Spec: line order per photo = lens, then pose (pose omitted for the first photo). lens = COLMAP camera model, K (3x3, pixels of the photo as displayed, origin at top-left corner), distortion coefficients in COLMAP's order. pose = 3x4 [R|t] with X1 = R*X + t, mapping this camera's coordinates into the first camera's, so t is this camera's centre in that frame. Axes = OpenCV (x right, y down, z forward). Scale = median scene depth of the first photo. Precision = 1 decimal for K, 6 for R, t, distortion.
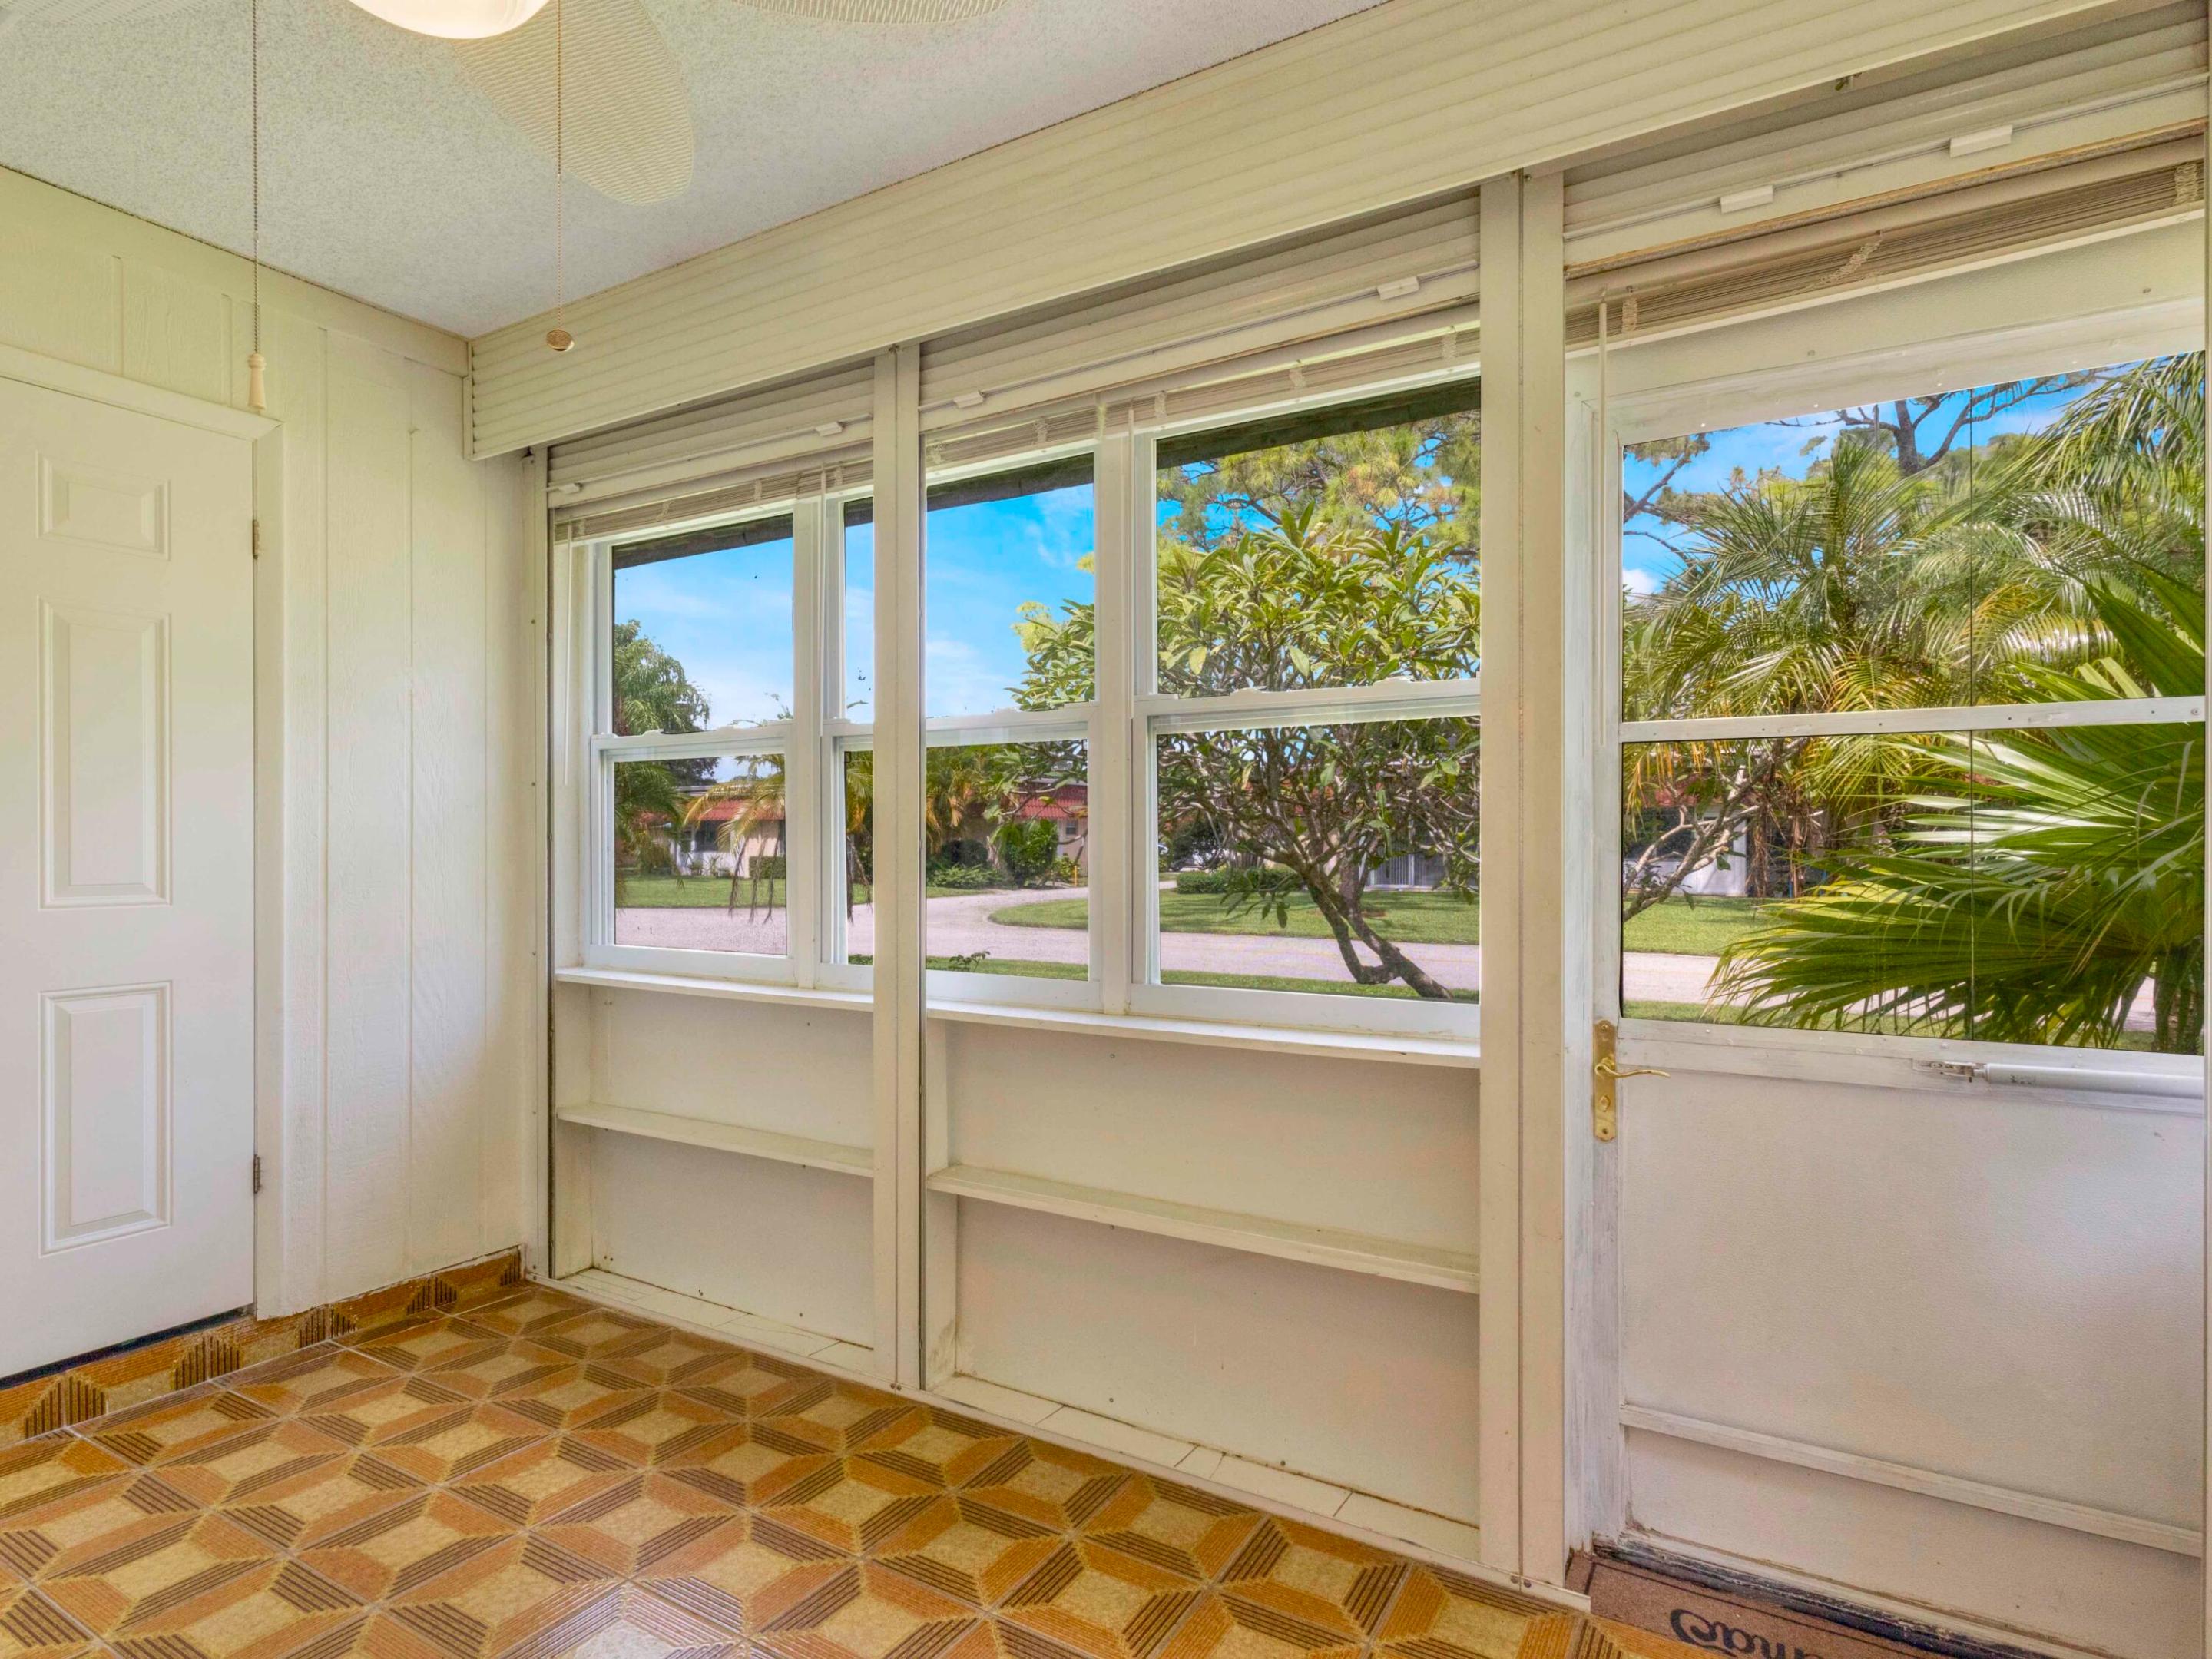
lens RADIAL K [[1196.4, 0, 1136.9], [0, 1196.4, 856.4], [0, 0, 1]] dist [0.007021, -0.001158]
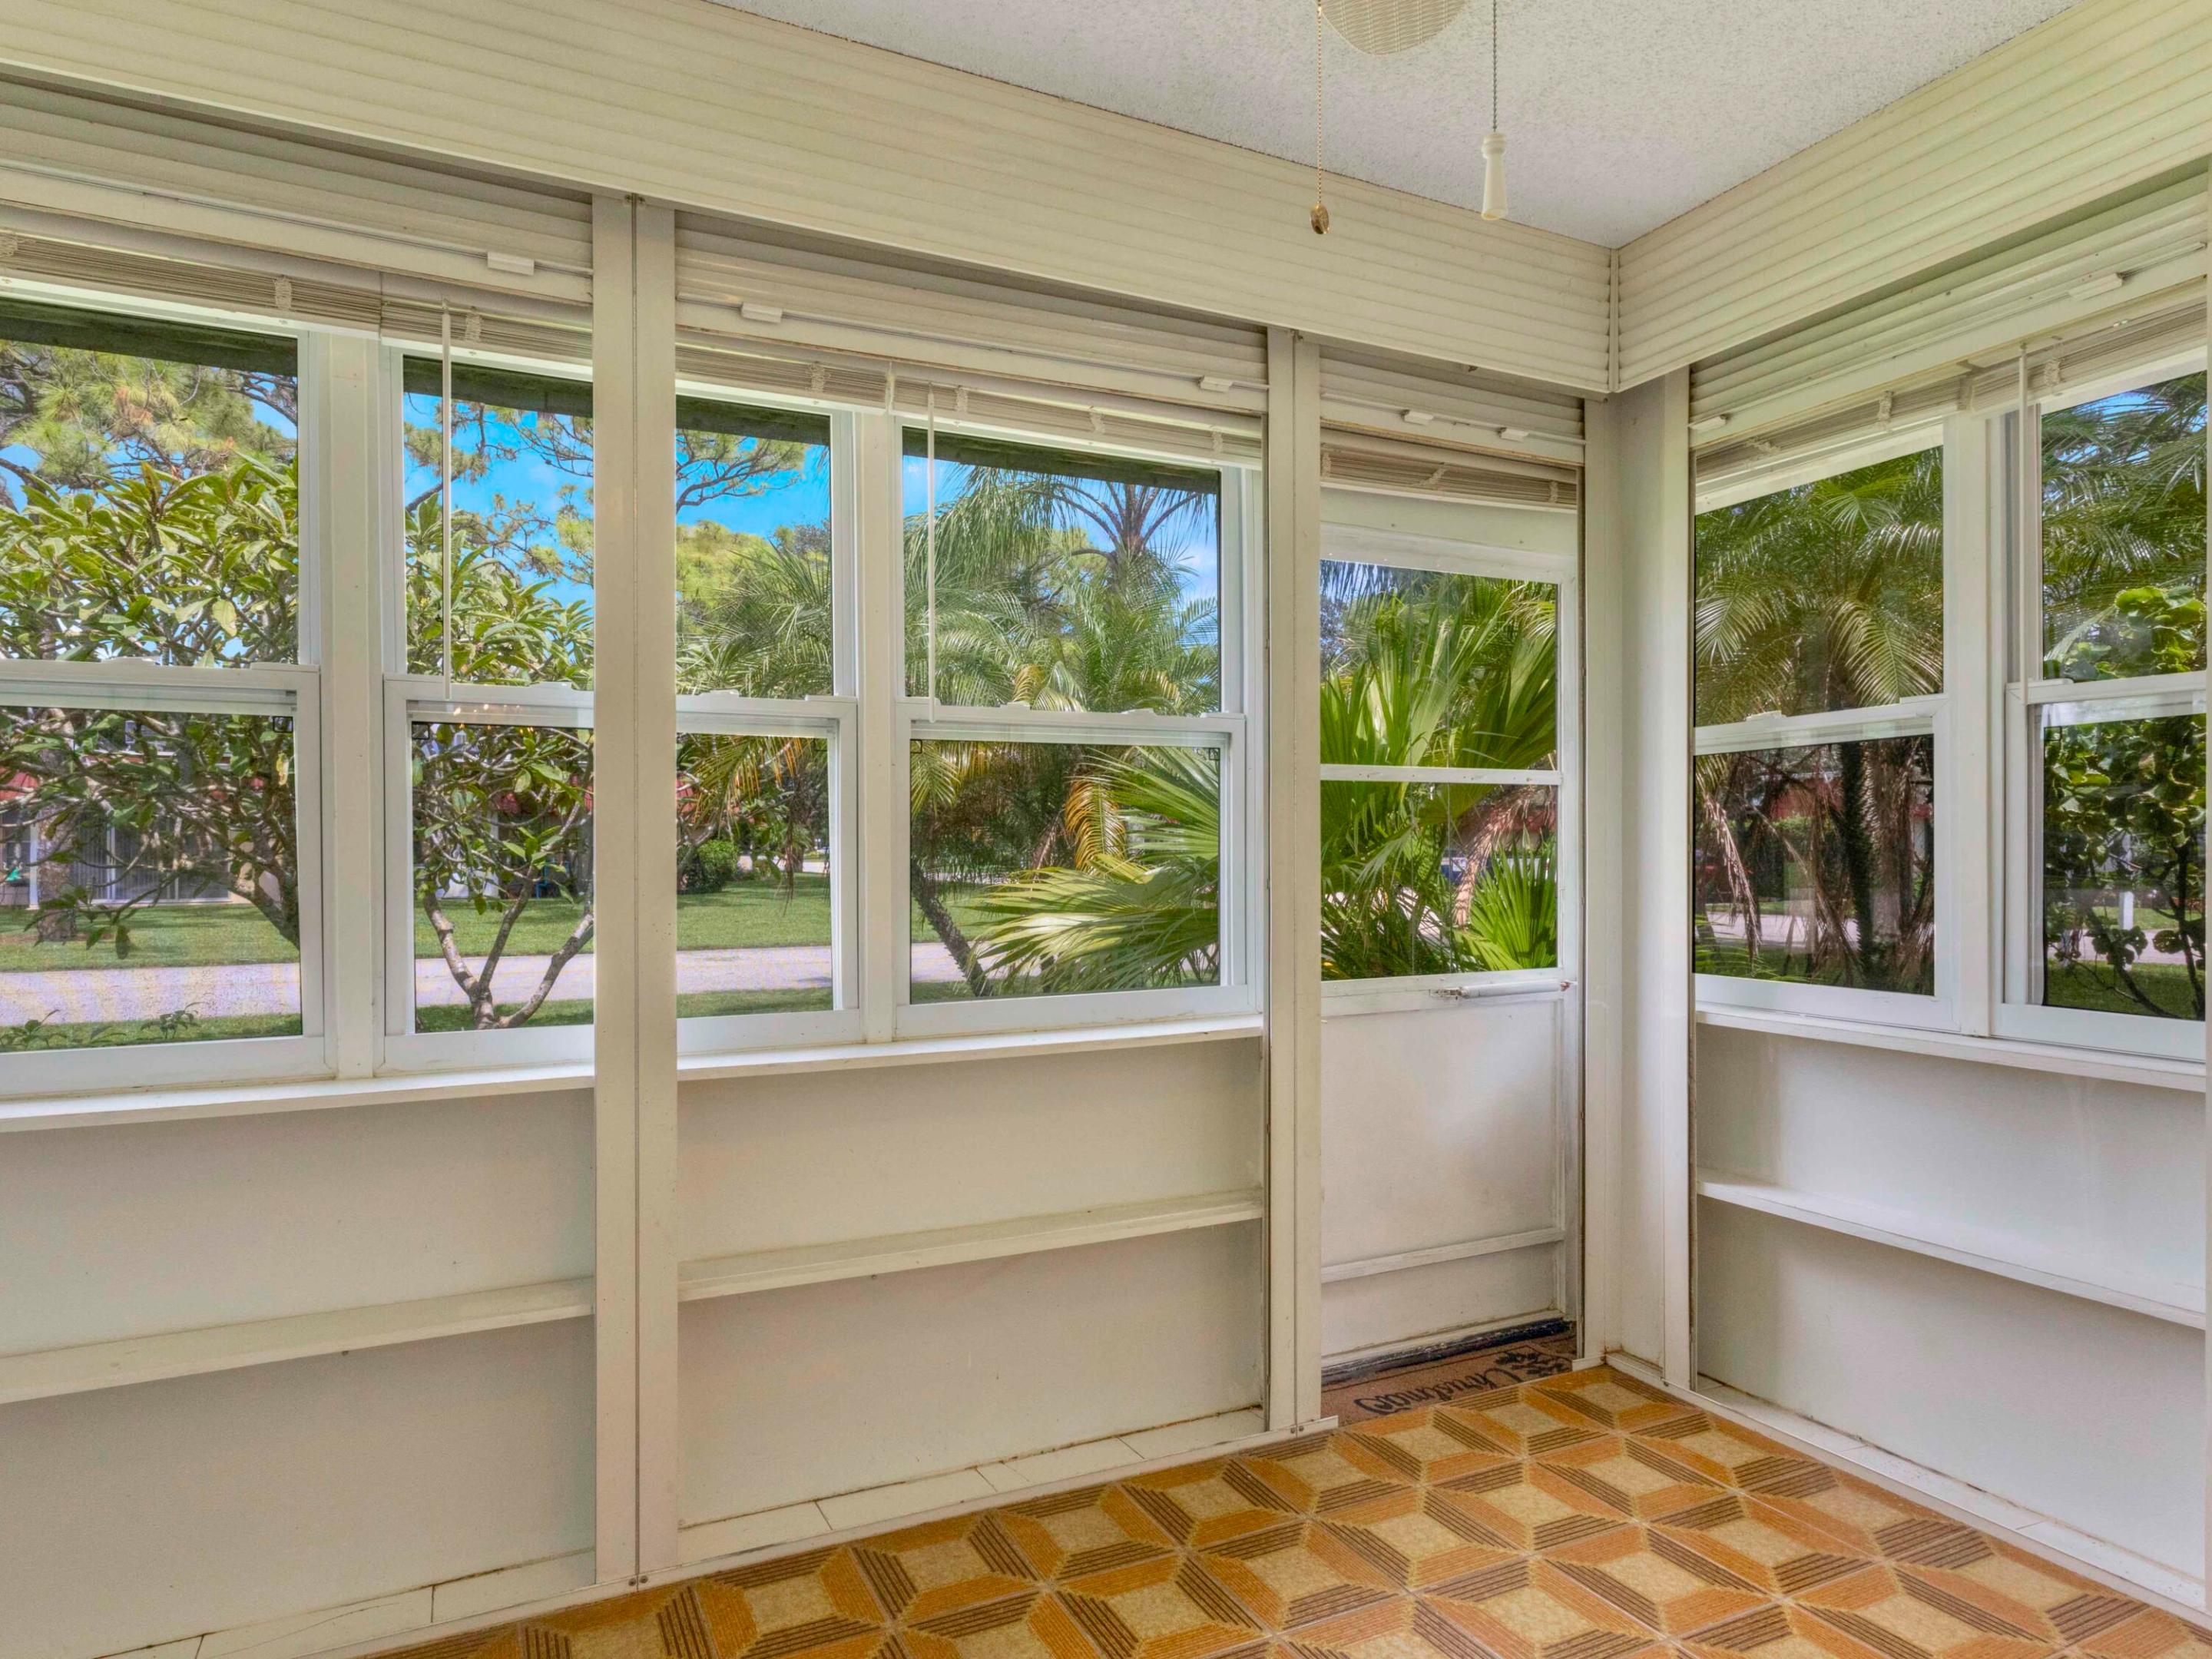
lens RADIAL K [[1110.2, 0, 1098.3], [0, 1110.2, 862.1], [0, 0, 1]] dist [-0.002961, 0.000745]
pose [[0.601625, -0.008757, 0.798731, -0.664412], [0.013922, 0.999903, 0.000477, -0.004203], [-0.798658, 0.010833, 0.601688, 0.399779]]
